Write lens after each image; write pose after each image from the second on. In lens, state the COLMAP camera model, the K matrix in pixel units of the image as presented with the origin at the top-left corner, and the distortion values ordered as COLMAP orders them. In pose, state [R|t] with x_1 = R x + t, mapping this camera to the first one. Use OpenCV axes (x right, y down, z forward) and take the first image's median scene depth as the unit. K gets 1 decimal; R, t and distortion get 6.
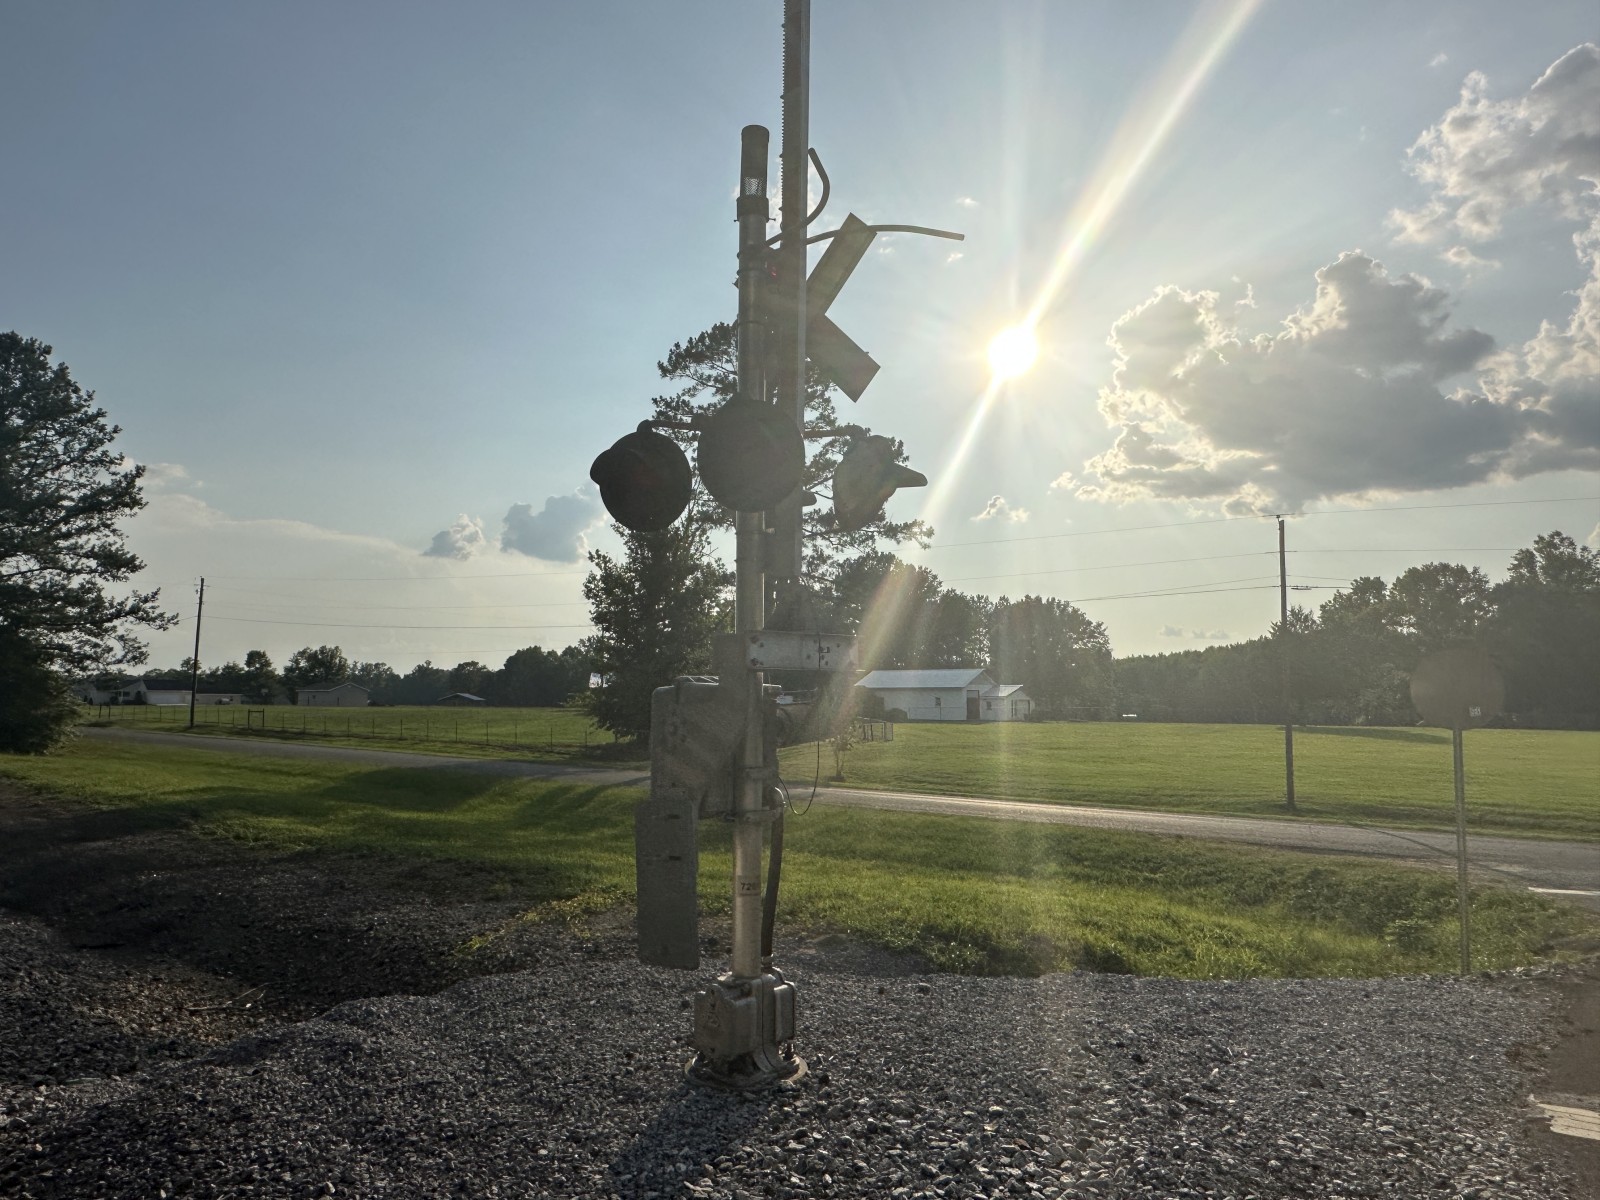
lens RADIAL K [[1066.8, 0, 800.0], [0, 1066.8, 600.0], [0, 0, 1]] dist [0.002252, 0.001609]
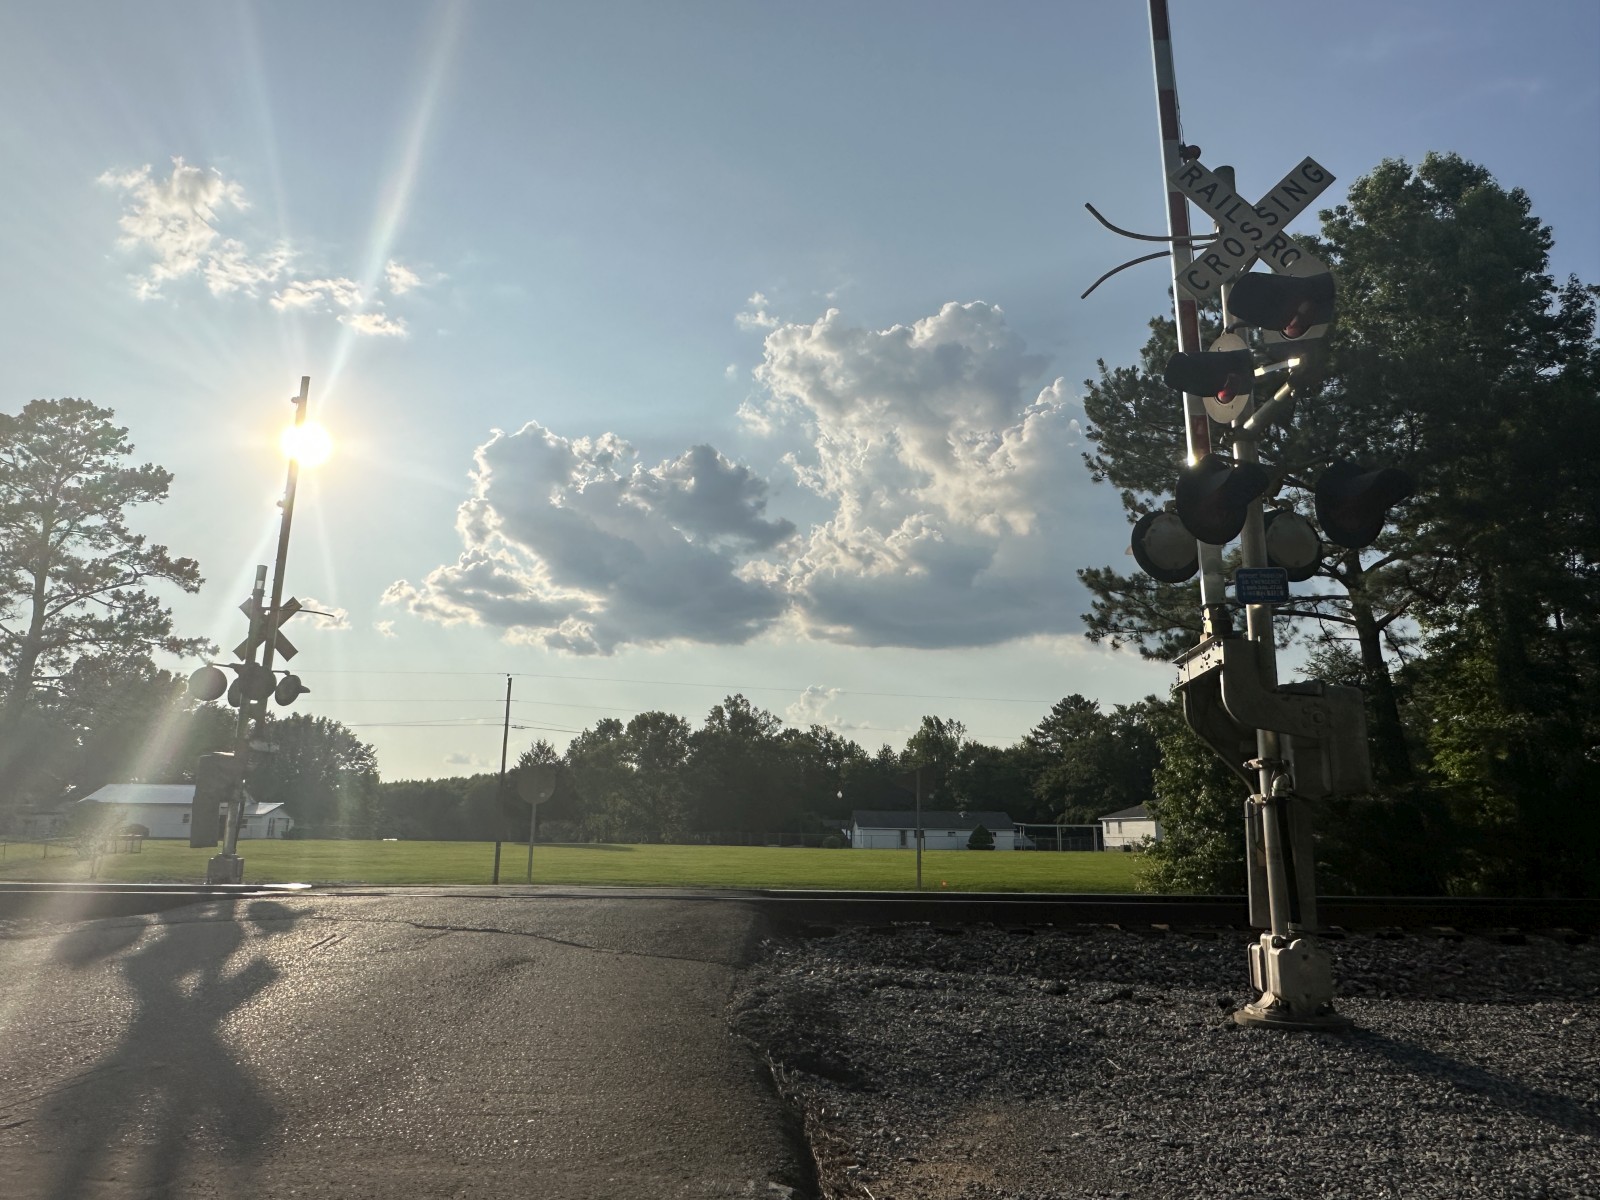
lens RADIAL K [[1057.2, 0, 800.0], [0, 1057.2, 600.0], [0, 0, 1]] dist [0.006503, -0.000335]
pose [[0.791088, 0.137015, 0.596160, -0.171509], [-0.065560, 0.987969, -0.140069, -0.009279], [-0.608180, 0.071722, 0.790553, -0.631991]]
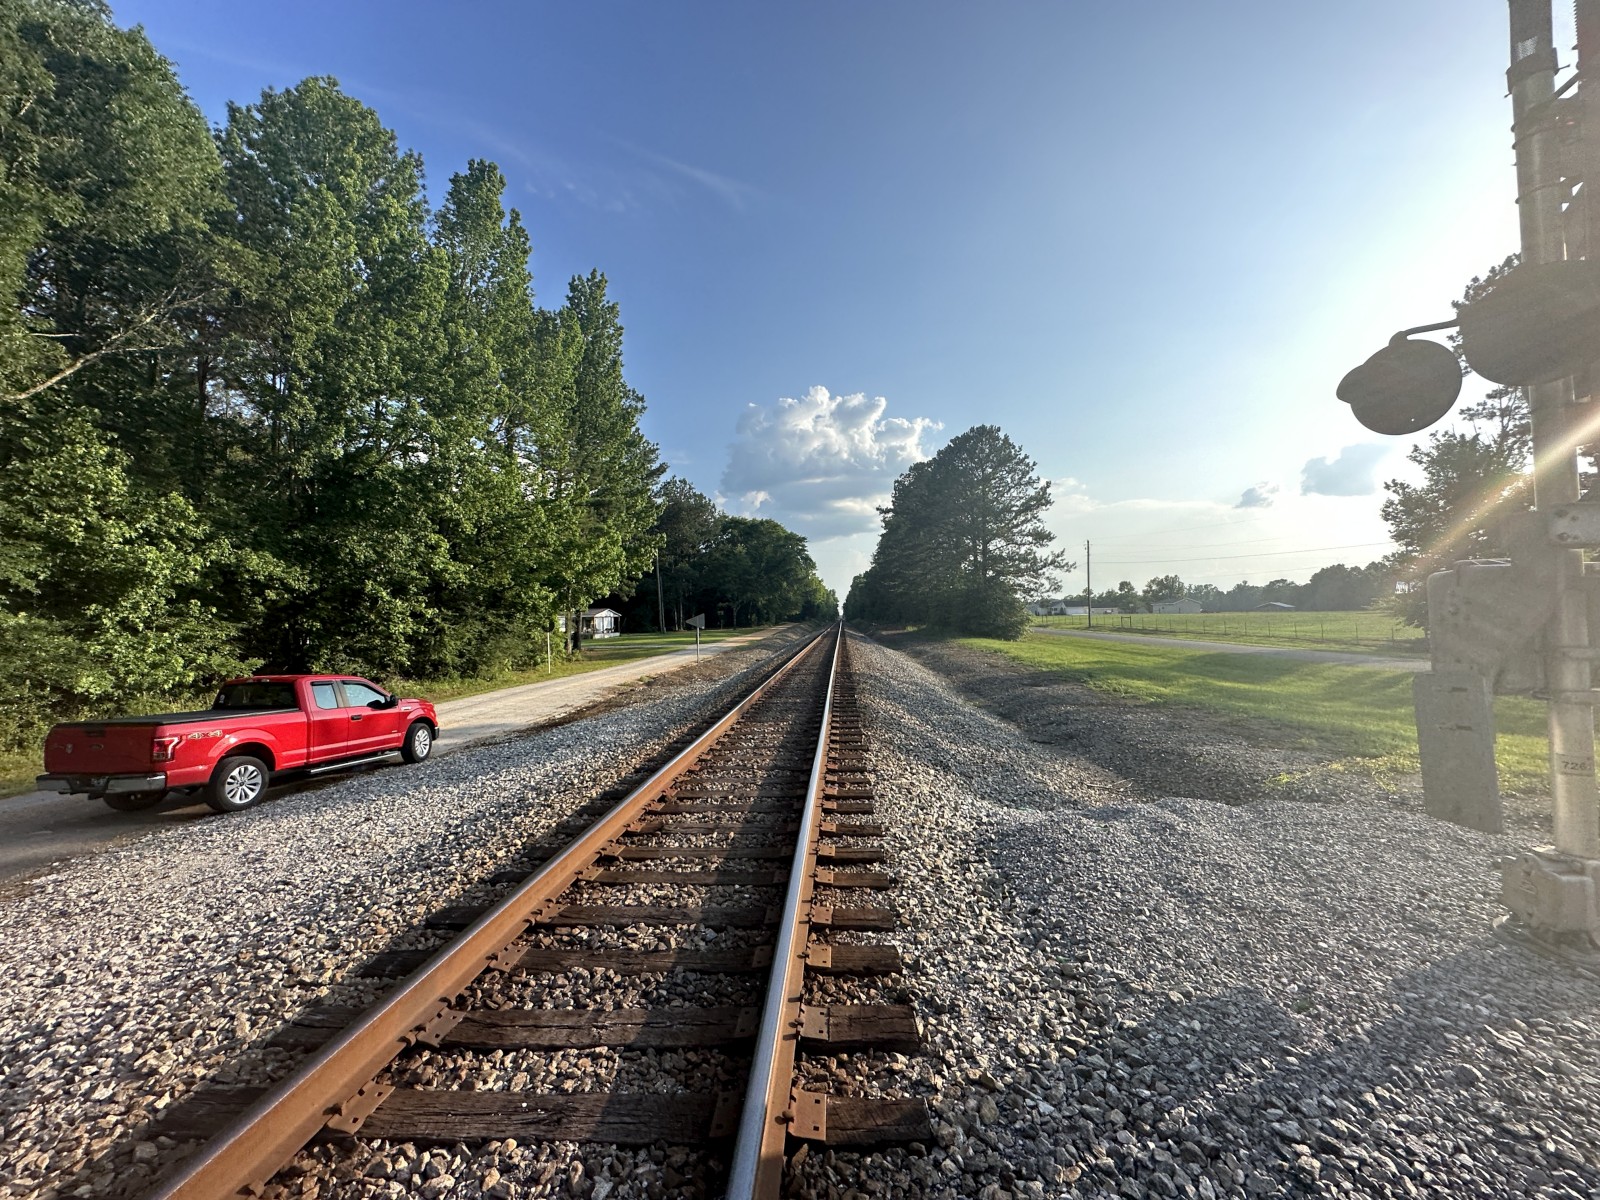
lens RADIAL K [[641.1, 0, 802.0], [0, 641.1, 600.7], [0, 0, 1]] dist [-0.000620, 0.000711]
pose [[0.580762, -0.039671, -0.813106, 0.007303], [0.098677, 0.994878, 0.021941, 0.009109], [0.808071, -0.092977, 0.581701, 0.024880]]
